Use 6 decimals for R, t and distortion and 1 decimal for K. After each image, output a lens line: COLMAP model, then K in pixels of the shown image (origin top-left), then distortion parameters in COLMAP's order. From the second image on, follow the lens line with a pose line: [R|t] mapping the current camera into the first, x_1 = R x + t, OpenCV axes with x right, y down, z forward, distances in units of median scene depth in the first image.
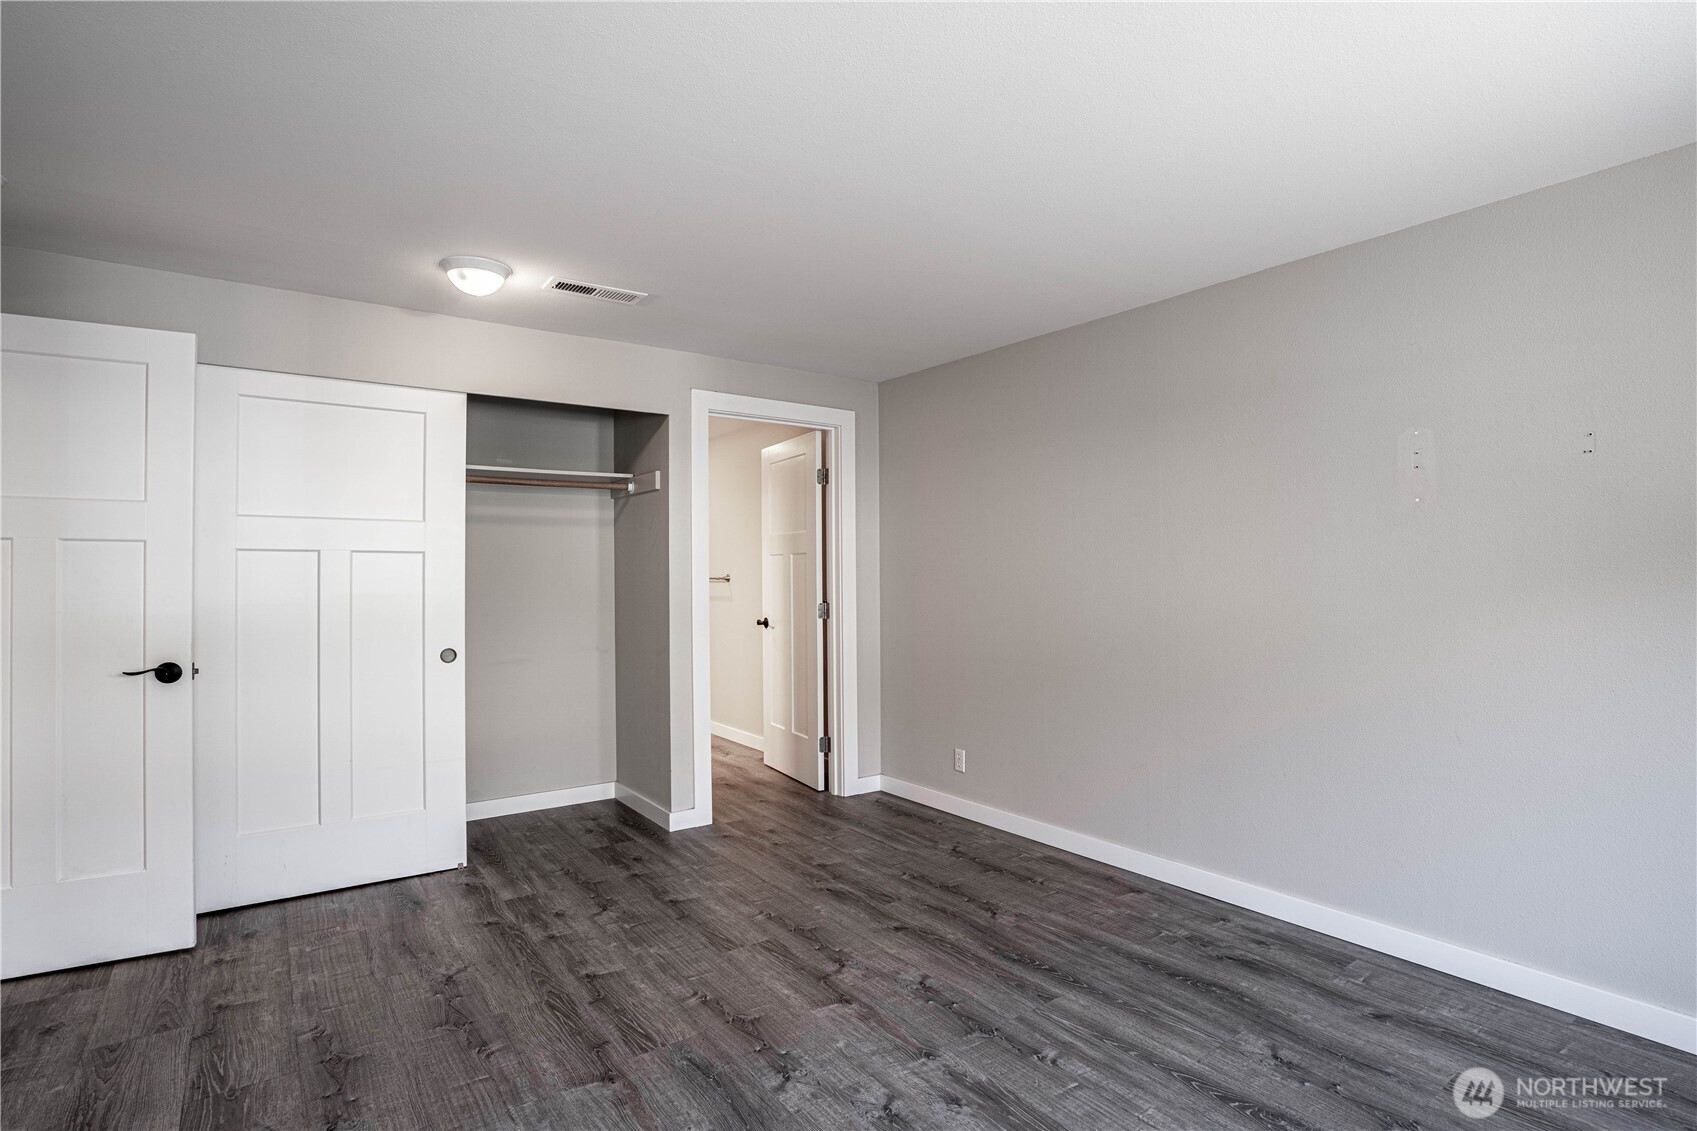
lens RADIAL K [[836.0, 0, 852.5], [0, 836.0, 544.0], [0, 0, 1]] dist [-0.067459, 0.029879]
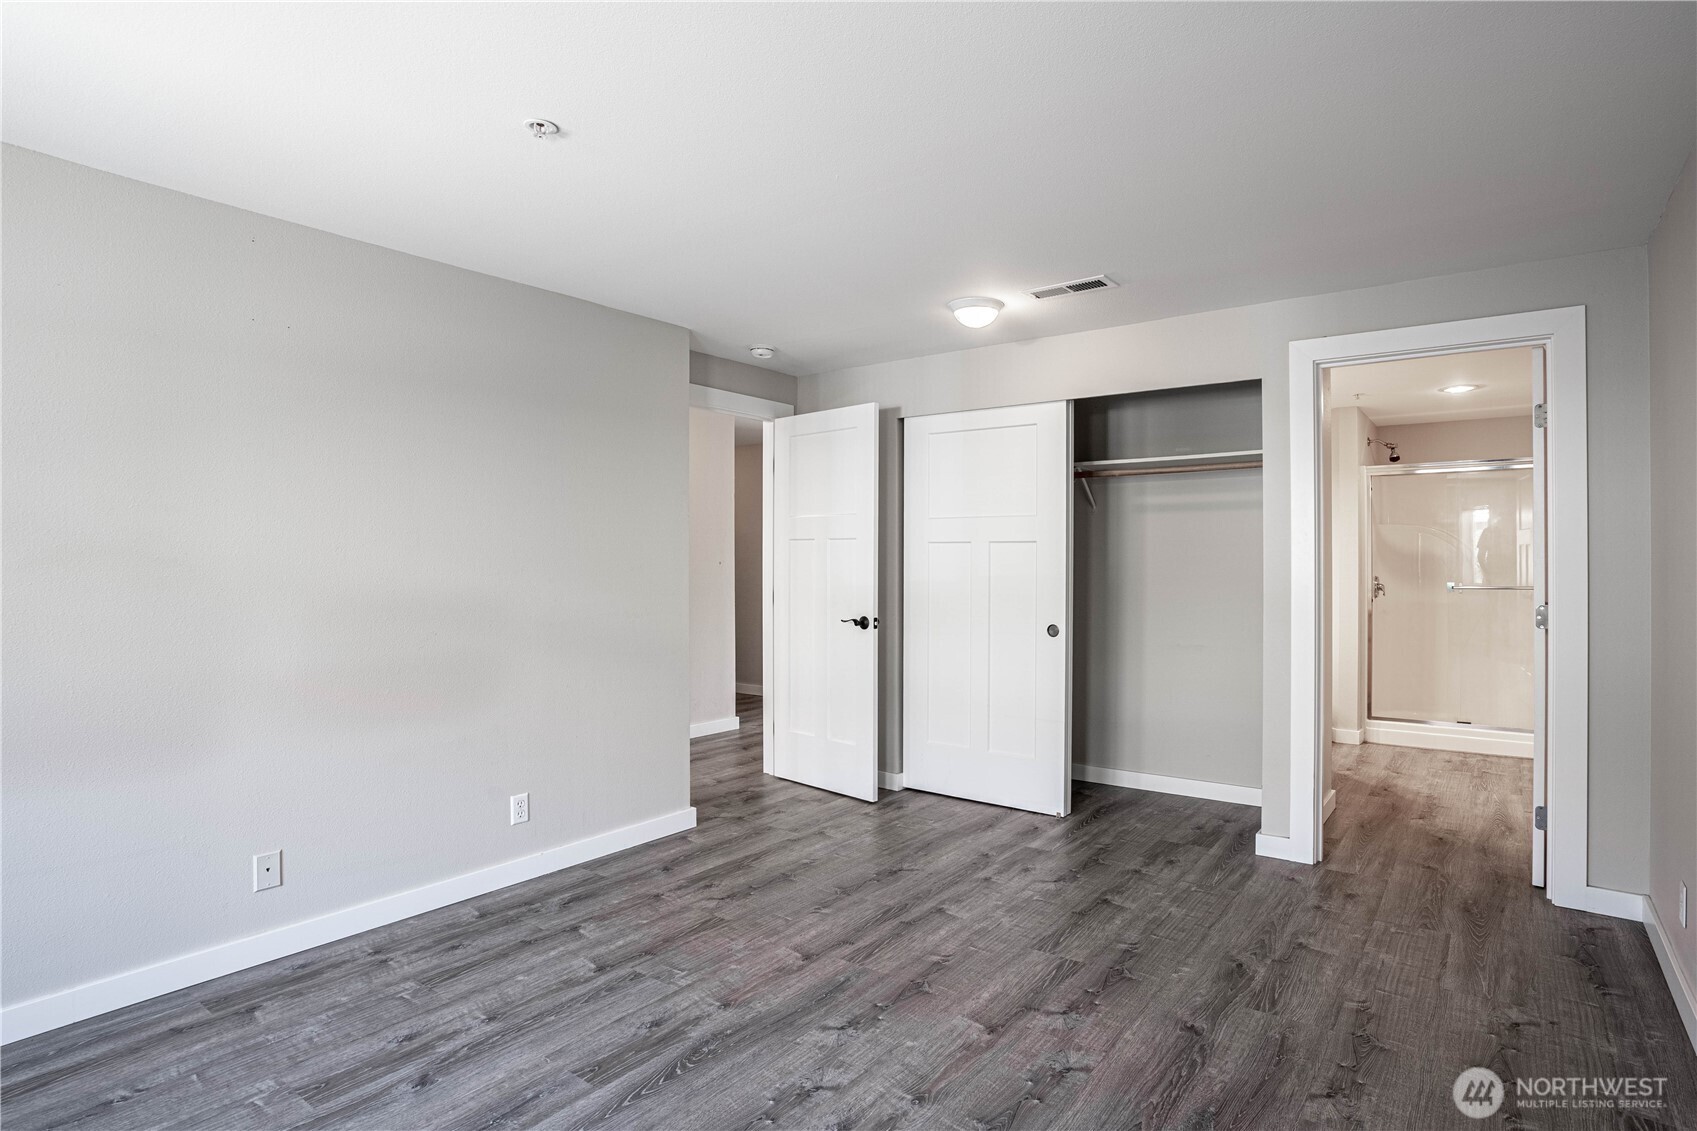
lens RADIAL K [[867.5, 0, 931.8], [0, 867.5, 516.3], [0, 0, 1]] dist [-0.046365, 0.016744]
pose [[0.328553, -0.044216, -0.943450, 0.656188], [0.033678, 0.998817, -0.035083, 0.011920], [0.943885, -0.020247, 0.329653, 0.465668]]
